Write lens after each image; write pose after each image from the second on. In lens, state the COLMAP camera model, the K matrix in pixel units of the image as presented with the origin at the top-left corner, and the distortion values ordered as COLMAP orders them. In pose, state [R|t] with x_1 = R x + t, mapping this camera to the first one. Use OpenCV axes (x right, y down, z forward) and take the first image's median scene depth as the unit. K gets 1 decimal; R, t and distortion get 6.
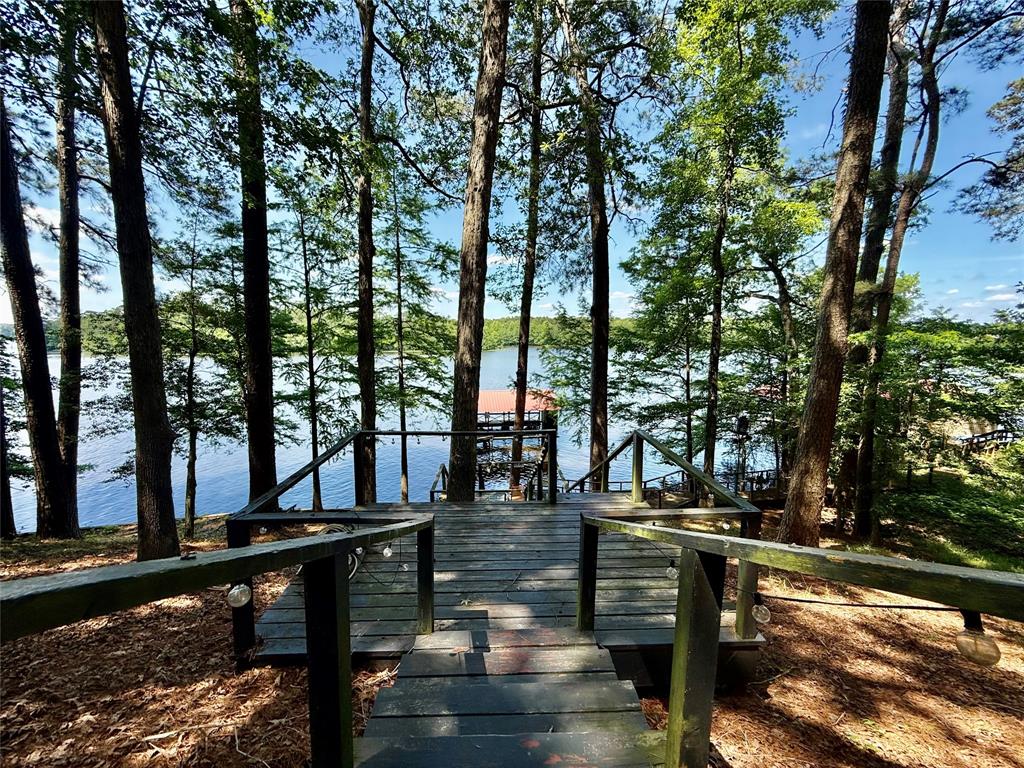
lens RADIAL K [[385.3, 0, 511.4], [0, 385.3, 379.0], [0, 0, 1]] dist [-0.000017, -0.000033]
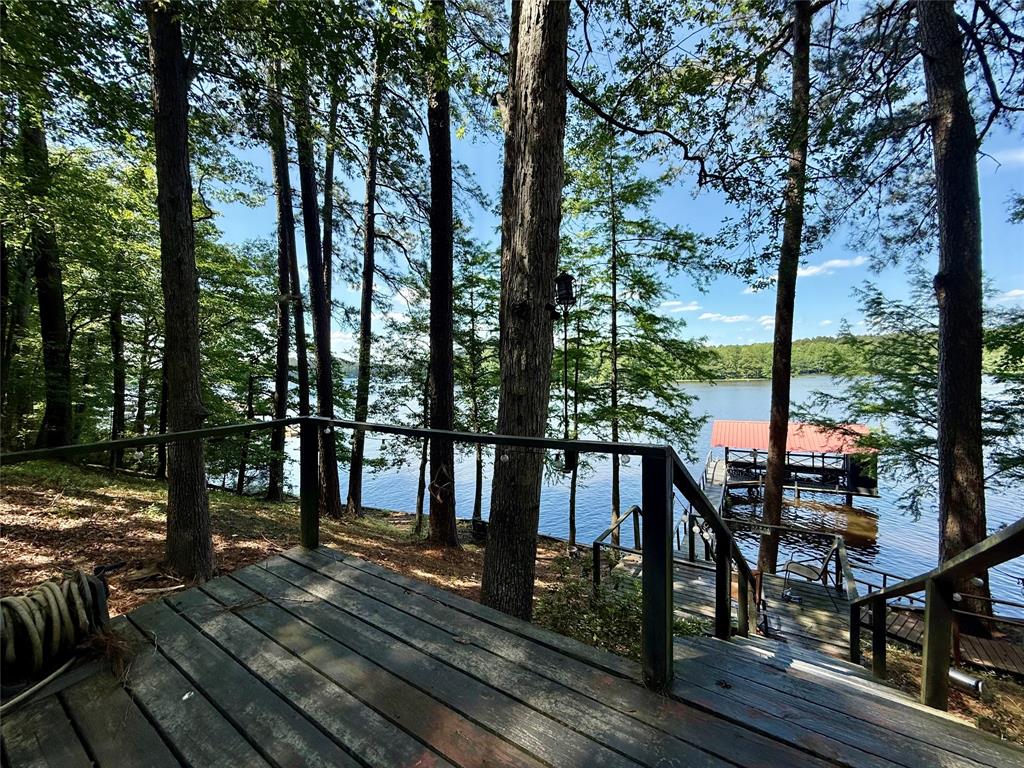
lens RADIAL K [[407.5, 0, 509.2], [0, 407.5, 384.1], [0, 0, 1]] dist [-0.001771, -0.000096]
pose [[0.810237, -0.001931, -0.586099, 0.039052], [-0.031239, 0.998431, -0.046475, 0.019852], [0.585269, 0.055964, 0.808906, 0.121317]]
